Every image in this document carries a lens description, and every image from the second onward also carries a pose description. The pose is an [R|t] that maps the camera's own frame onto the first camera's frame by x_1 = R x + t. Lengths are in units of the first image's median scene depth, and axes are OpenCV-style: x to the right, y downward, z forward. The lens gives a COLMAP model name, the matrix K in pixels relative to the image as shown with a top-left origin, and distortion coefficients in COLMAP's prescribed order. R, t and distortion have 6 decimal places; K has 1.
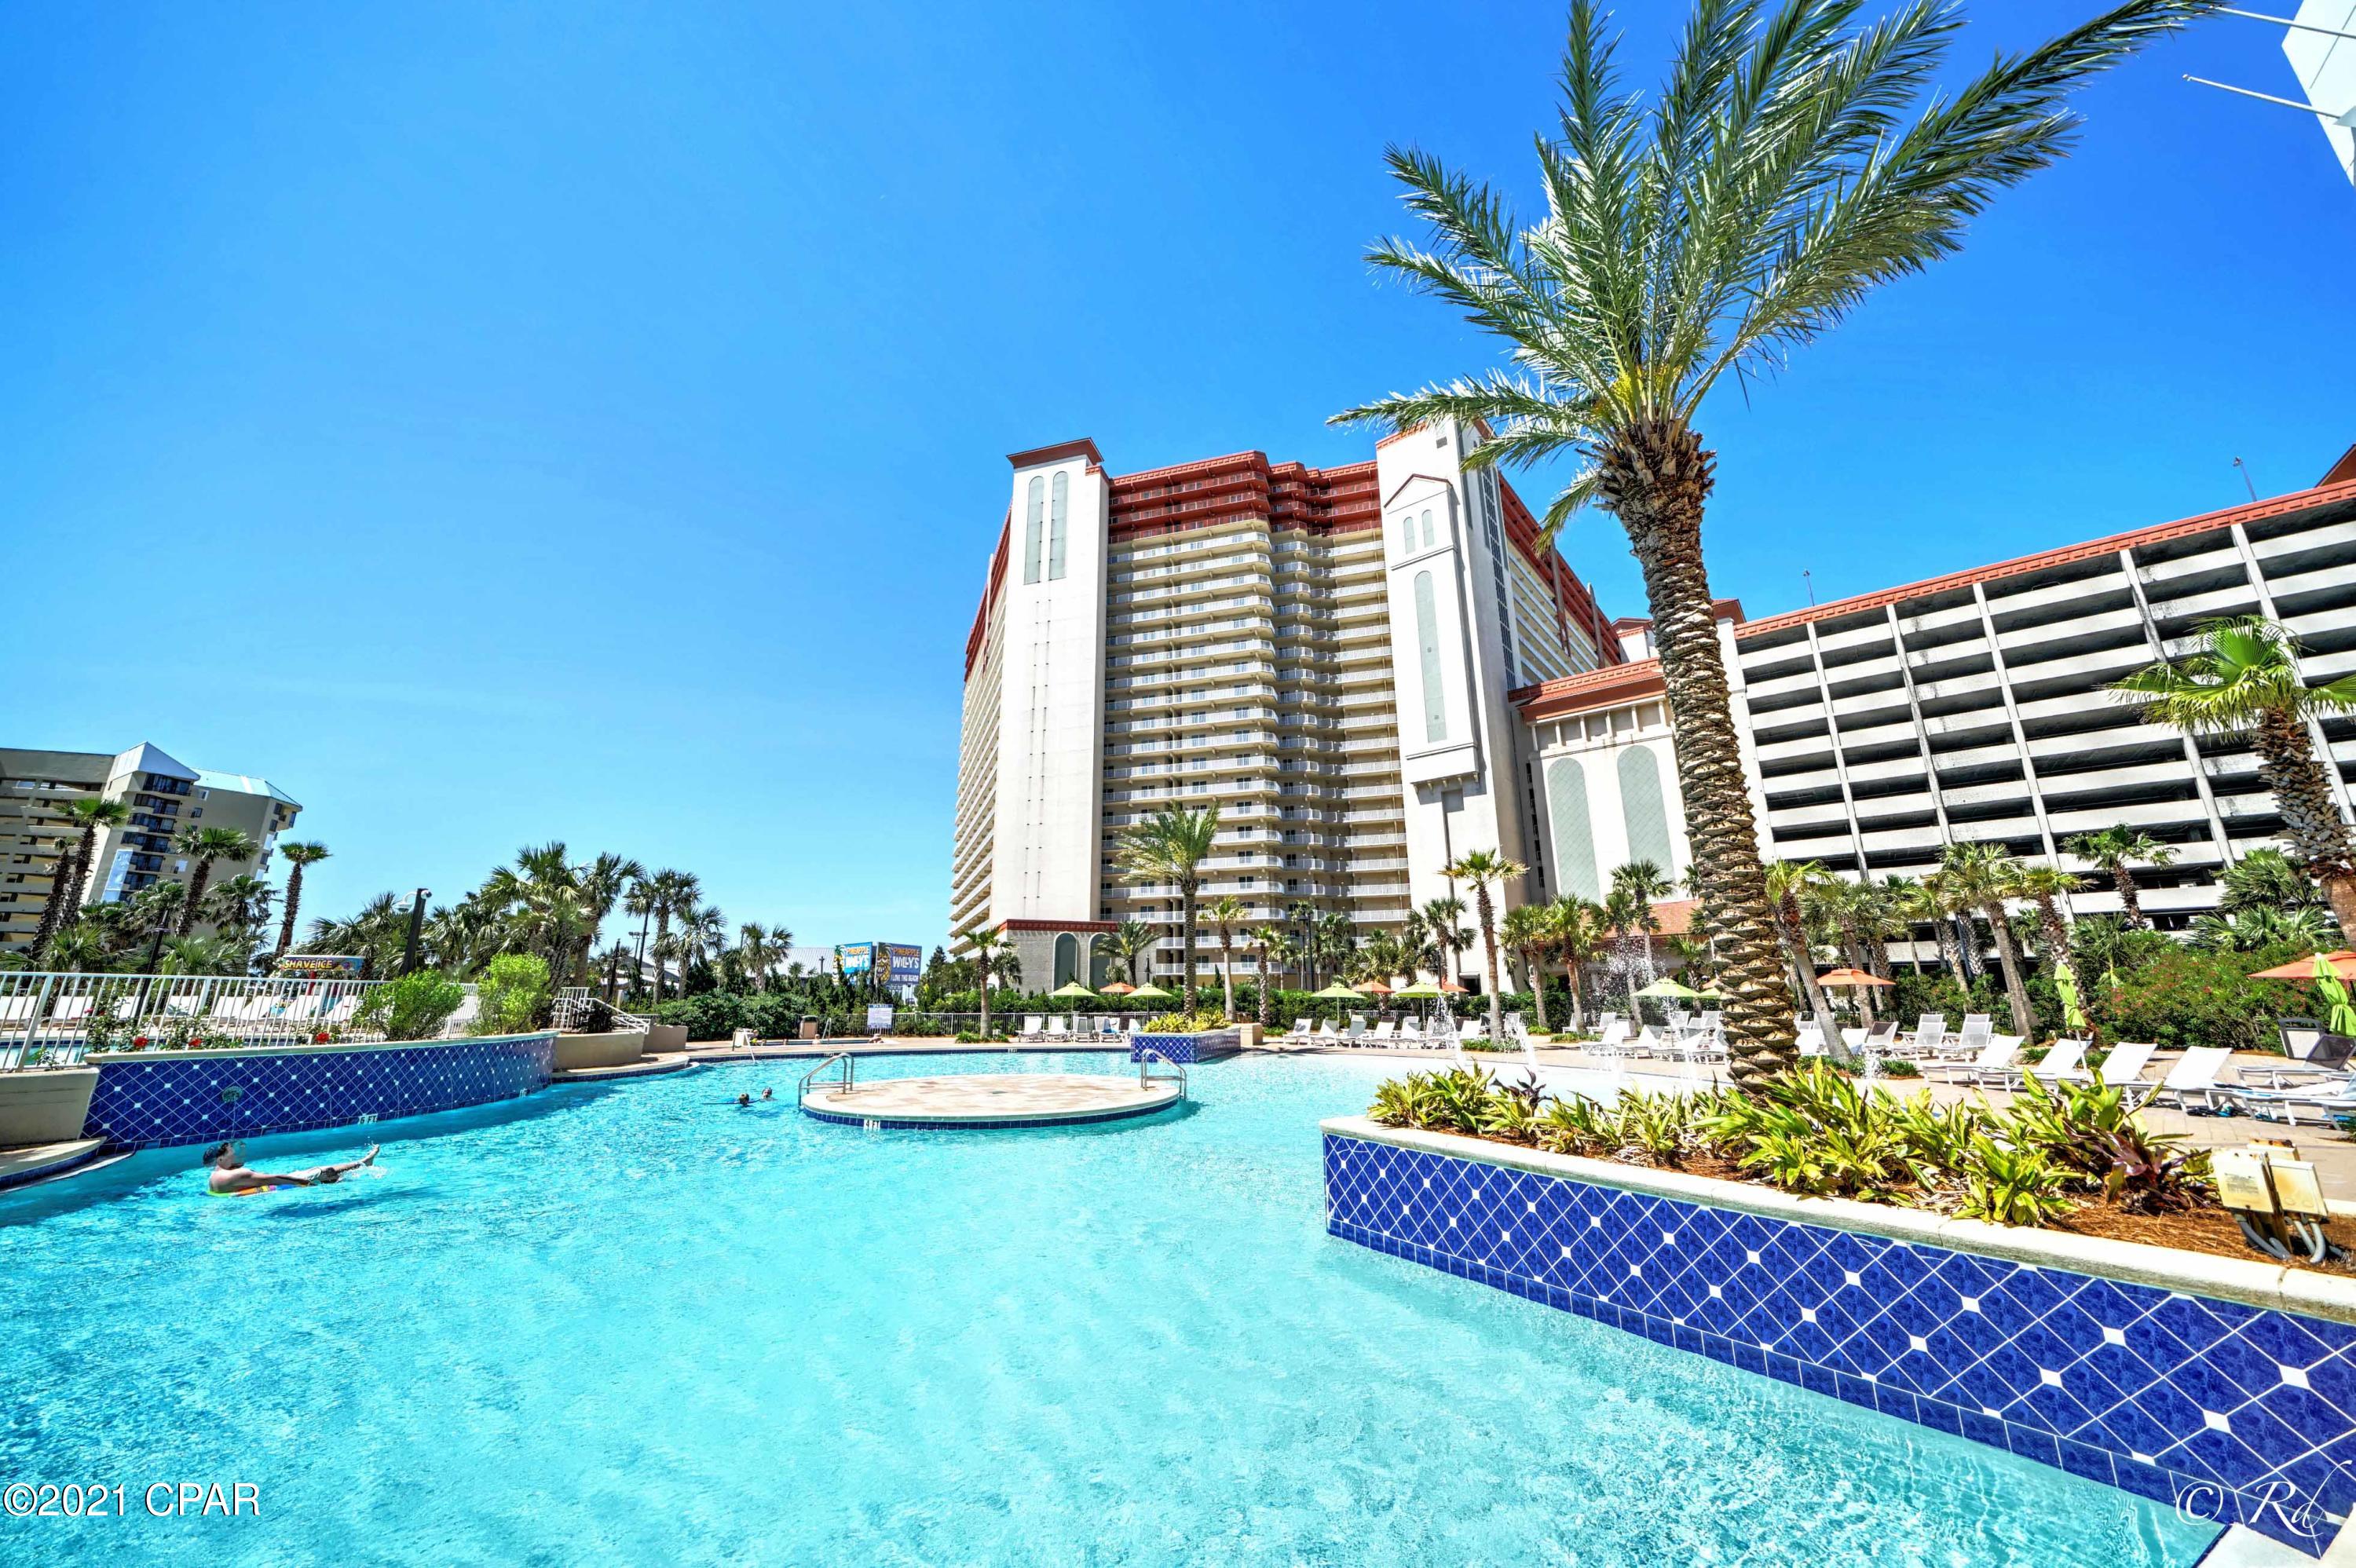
lens RADIAL K [[814.9, 0, 1178.0], [0, 814.9, 784.0], [0, 0, 1]] dist [-0.027732, 0.003057]
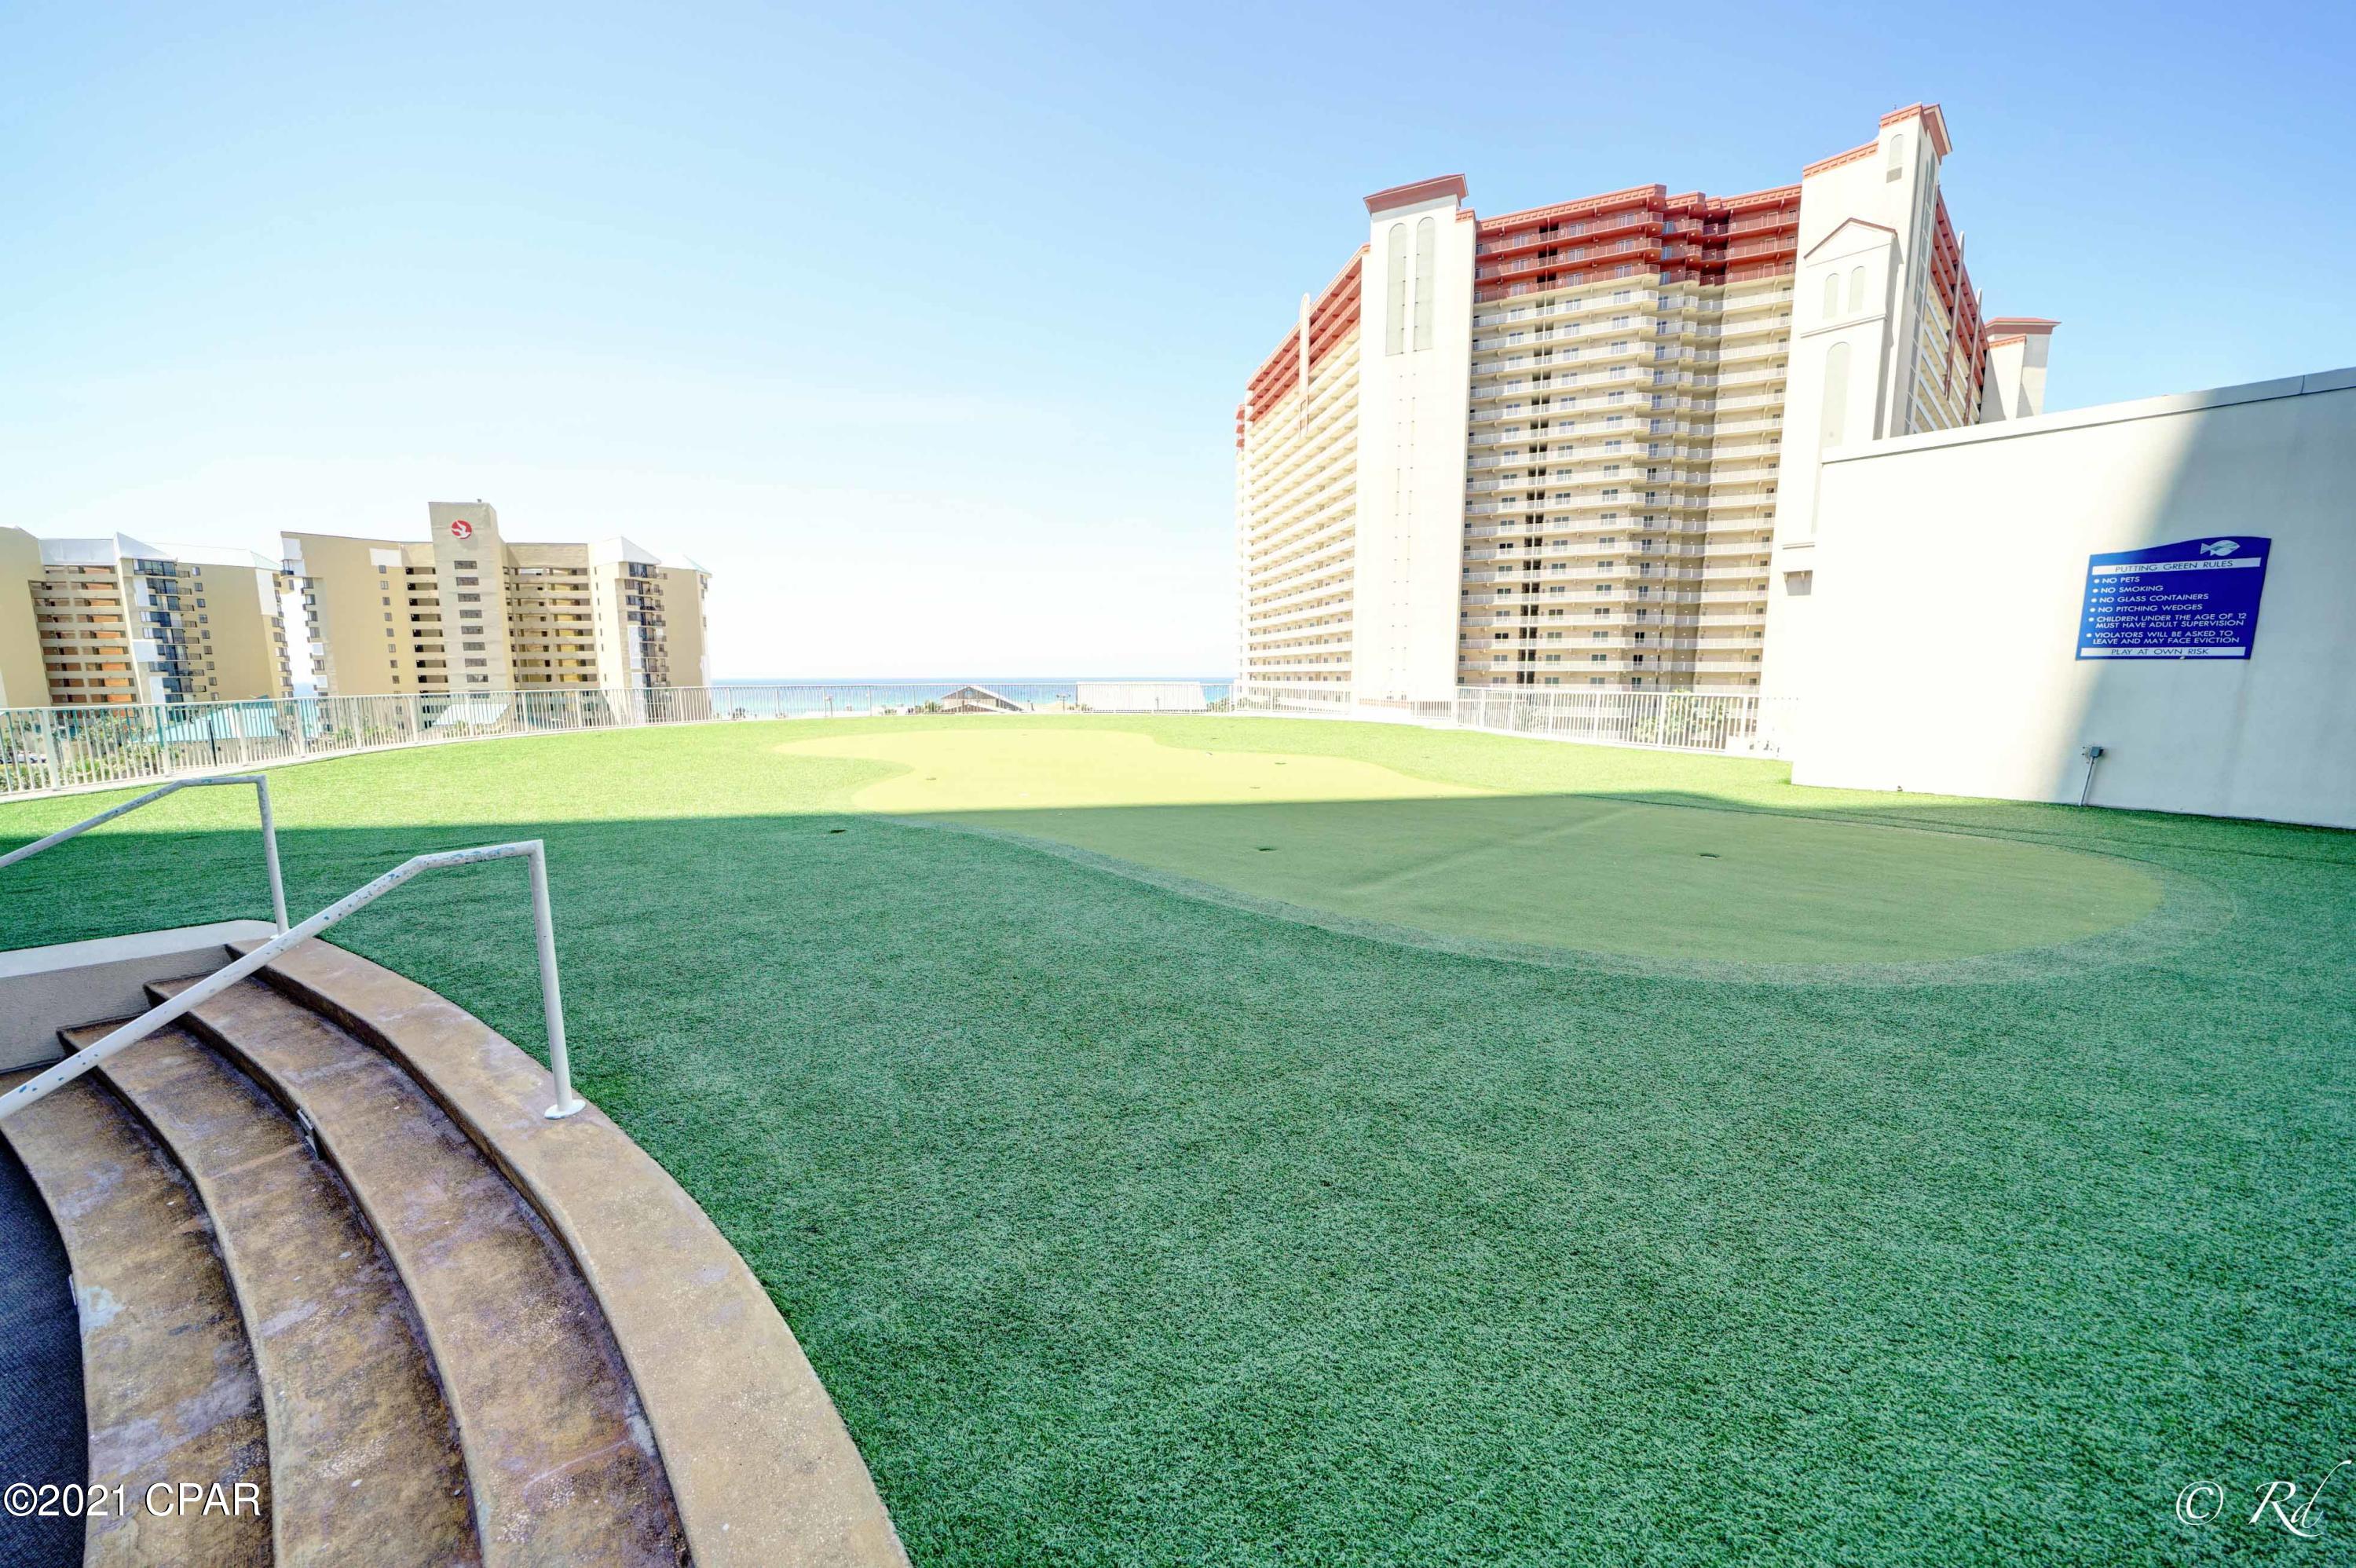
lens RADIAL K [[814.9, 0, 1178.0], [0, 814.9, 784.0], [0, 0, 1]] dist [-0.027732, 0.003057]
pose [[0.988576, 0.022615, -0.149015, -0.282983], [0.036753, 0.922664, 0.383849, -0.148689], [0.146172, -0.384941, 0.911293, -0.153749]]
